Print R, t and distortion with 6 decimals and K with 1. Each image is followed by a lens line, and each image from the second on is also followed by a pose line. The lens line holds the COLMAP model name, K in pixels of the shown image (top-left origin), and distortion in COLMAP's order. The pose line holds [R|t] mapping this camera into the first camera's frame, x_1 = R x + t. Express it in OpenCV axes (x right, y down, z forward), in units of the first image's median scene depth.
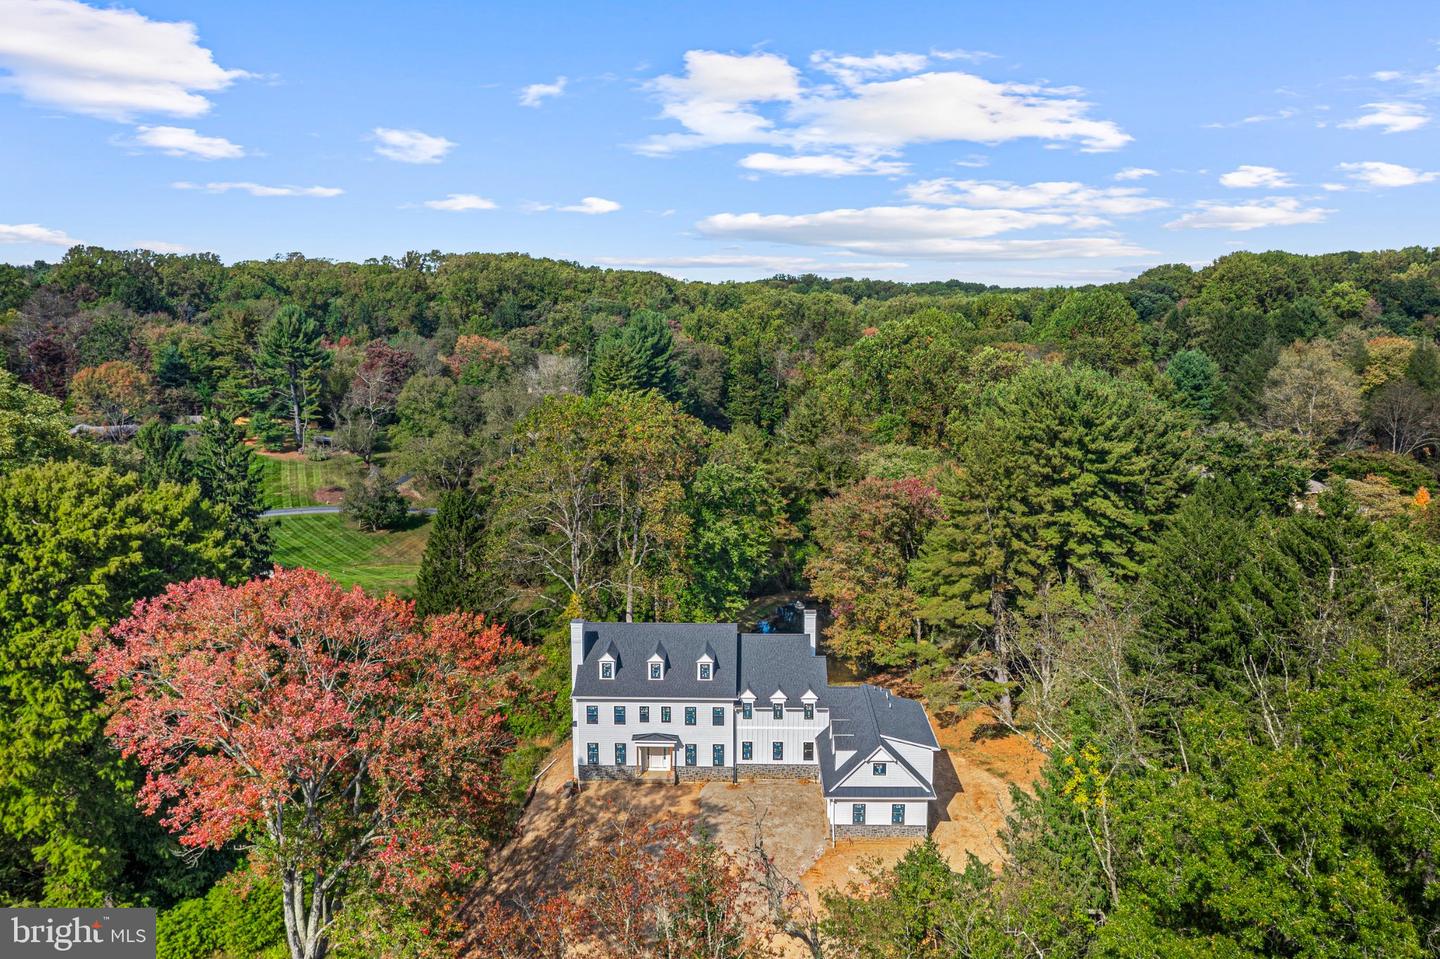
lens RADIAL K [[1137.5, 0, 720.0], [0, 1137.5, 479.5], [0, 0, 1]] dist [-0.013962, 0.011937]
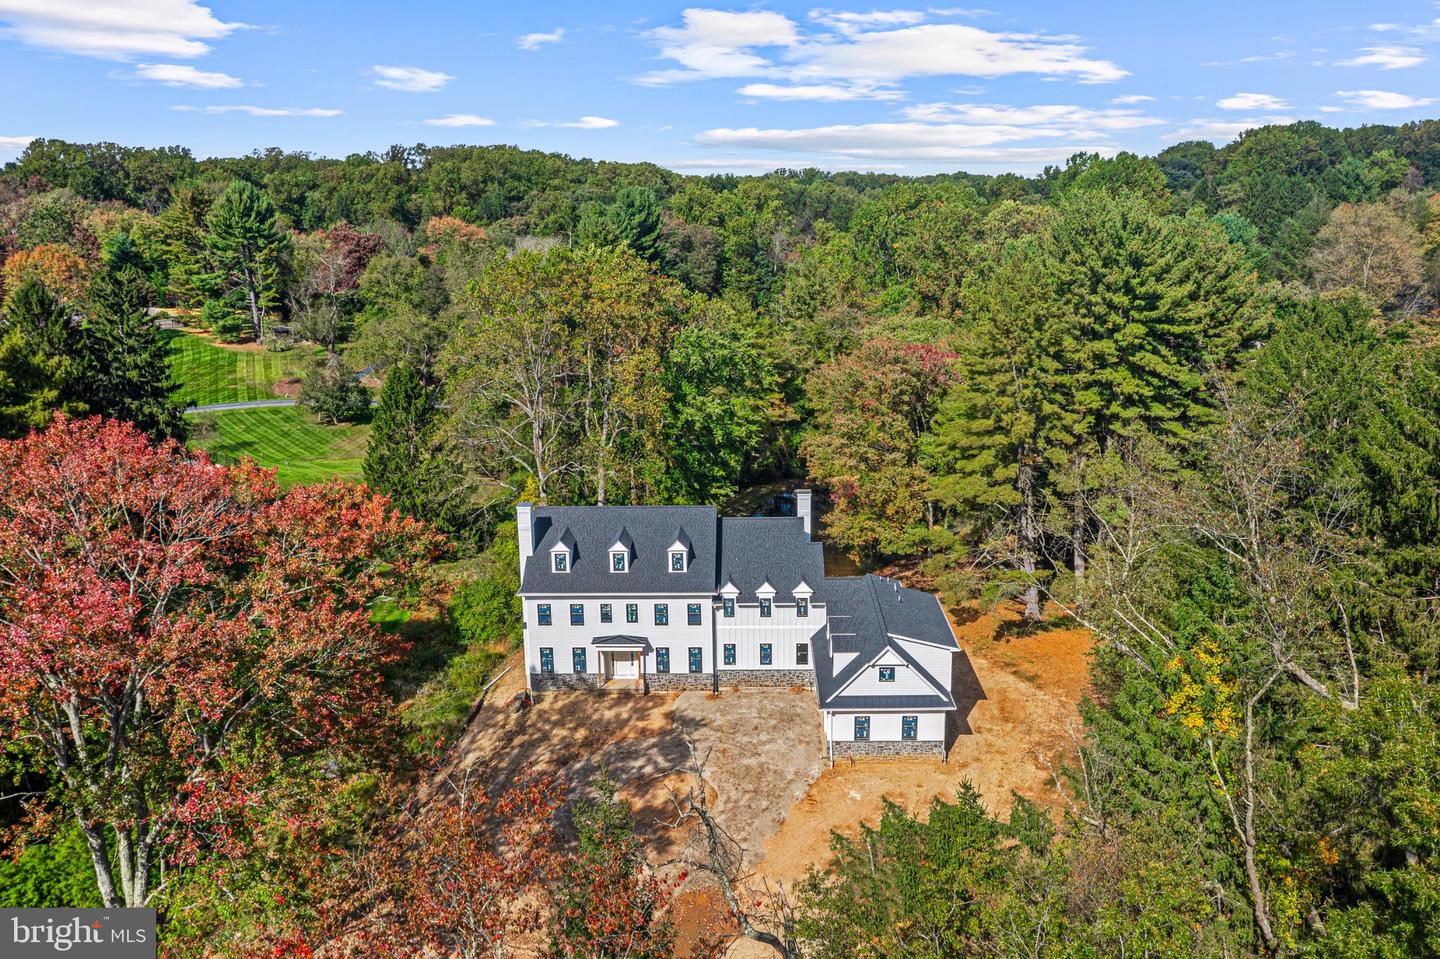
lens RADIAL K [[1137.5, 0, 720.0], [0, 1137.5, 479.5], [0, 0, 1]] dist [-0.013962, 0.011937]
pose [[0.999895, -0.013625, -0.004857, 0.020842], [0.013976, 0.996551, 0.081799, 0.036932], [0.003726, -0.081858, 0.996637, 0.155972]]
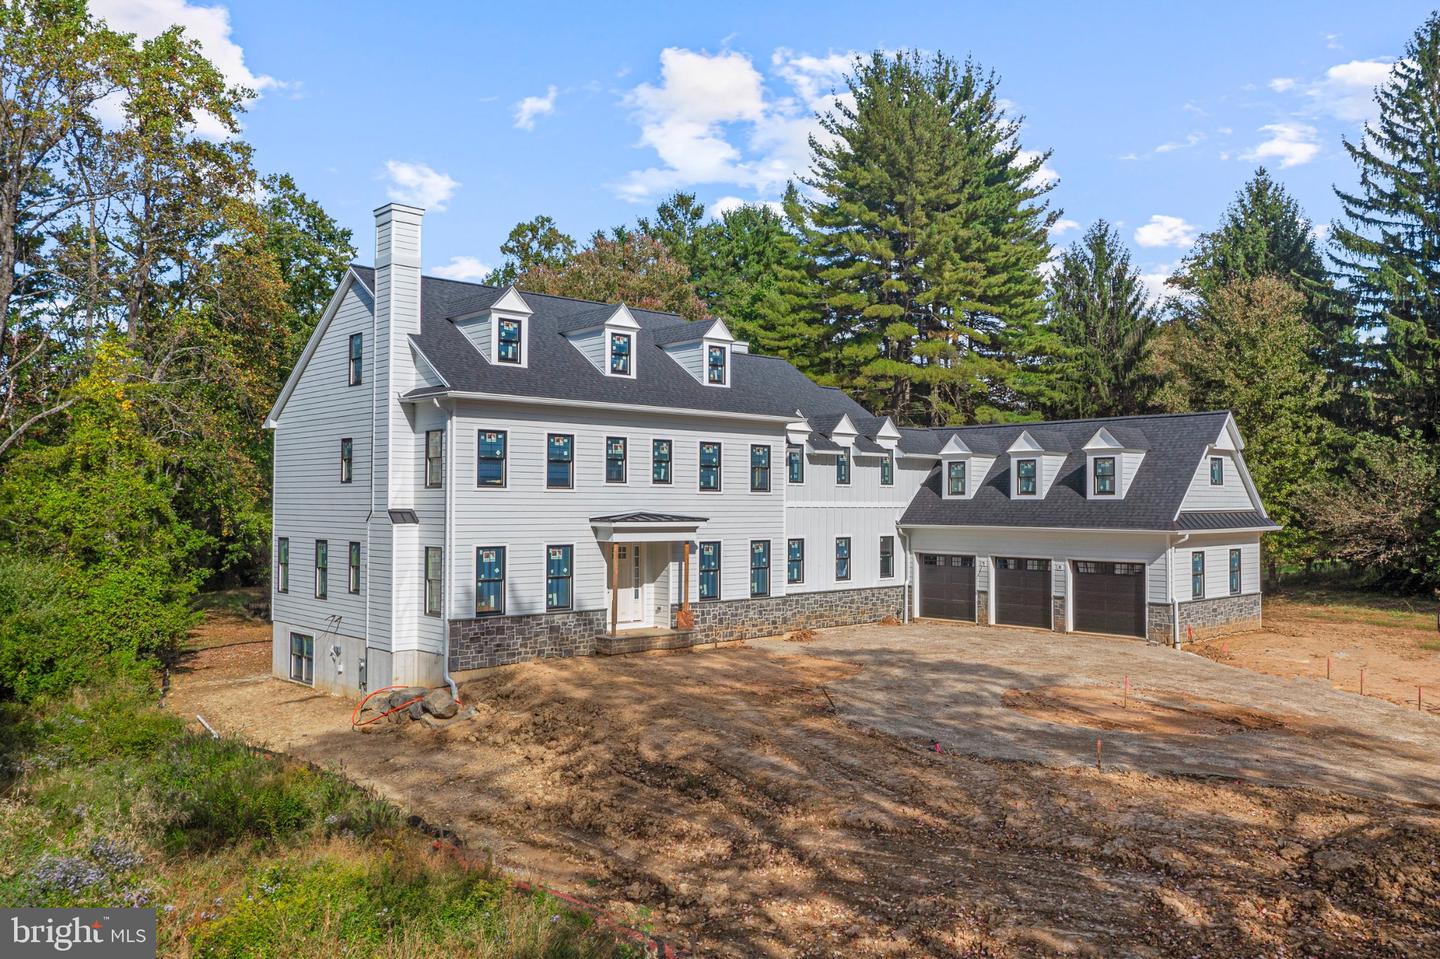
lens RADIAL K [[1137.5, 0, 720.0], [0, 1137.5, 479.5], [0, 0, 1]] dist [-0.013962, 0.011937]
pose [[0.719133, 0.019501, 0.694598, -0.270960], [0.108854, 0.984103, -0.140328, 0.244122], [-0.686293, 0.176525, 0.705578, 0.654841]]
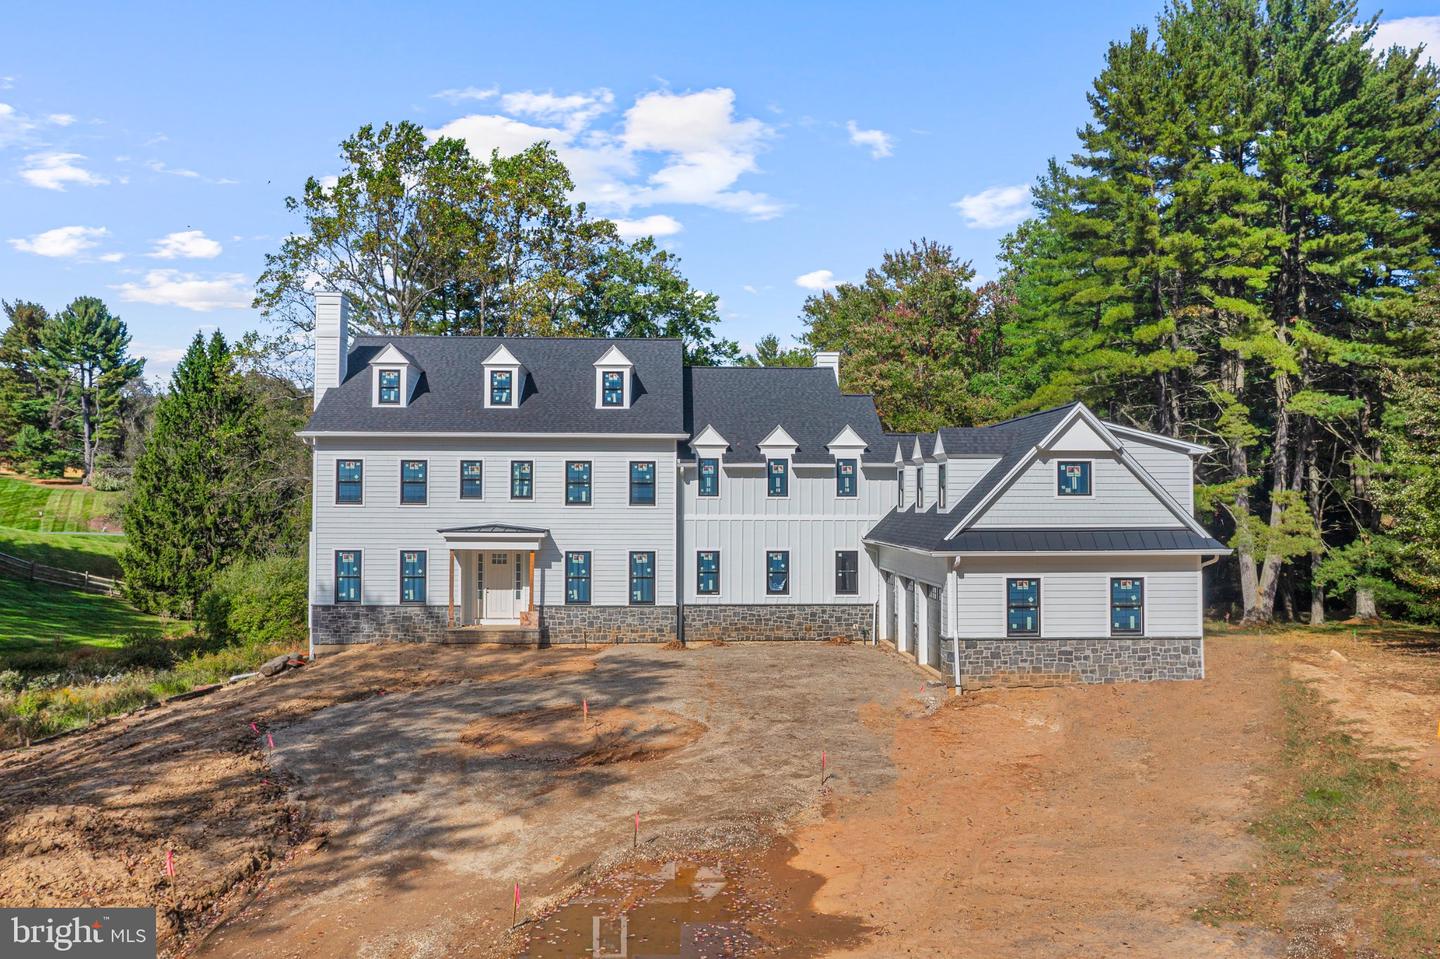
lens RADIAL K [[1137.5, 0, 720.0], [0, 1137.5, 479.5], [0, 0, 1]] dist [-0.013962, 0.011937]
pose [[0.997620, 0.006059, 0.068690, -0.001589], [0.006920, 0.982308, -0.187147, 0.262480], [-0.068609, 0.187177, 0.979927, 0.518439]]
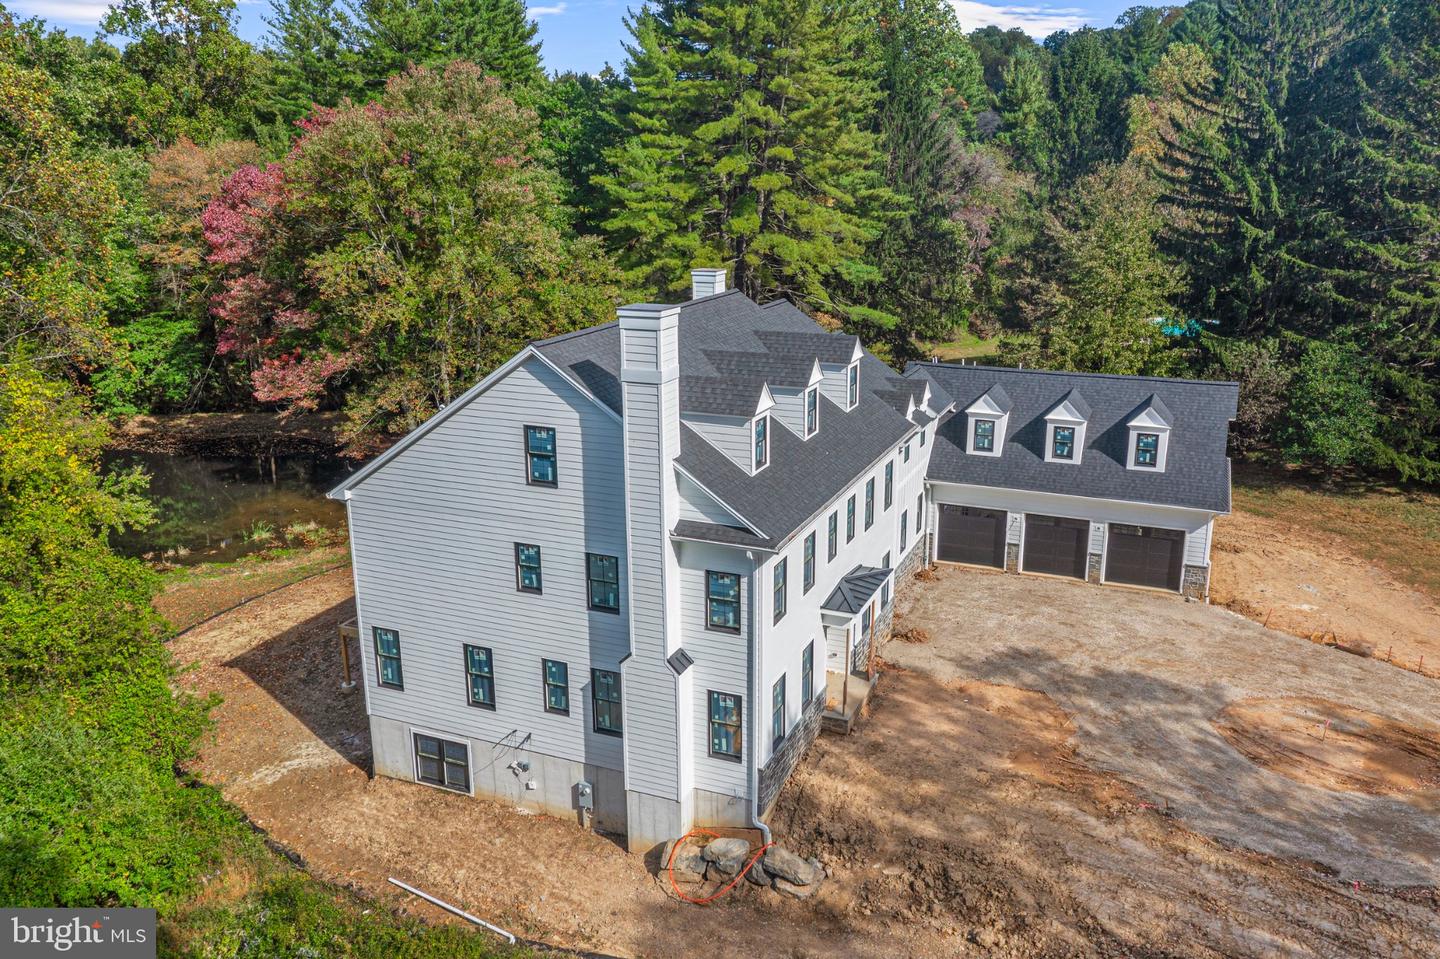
lens RADIAL K [[1137.5, 0, 720.0], [0, 1137.5, 479.5], [0, 0, 1]] dist [-0.013962, 0.011937]
pose [[0.370002, -0.253221, 0.893856, -0.352059], [0.159096, 0.965195, 0.207575, 0.102030], [-0.915307, 0.065406, 0.397410, 0.811959]]
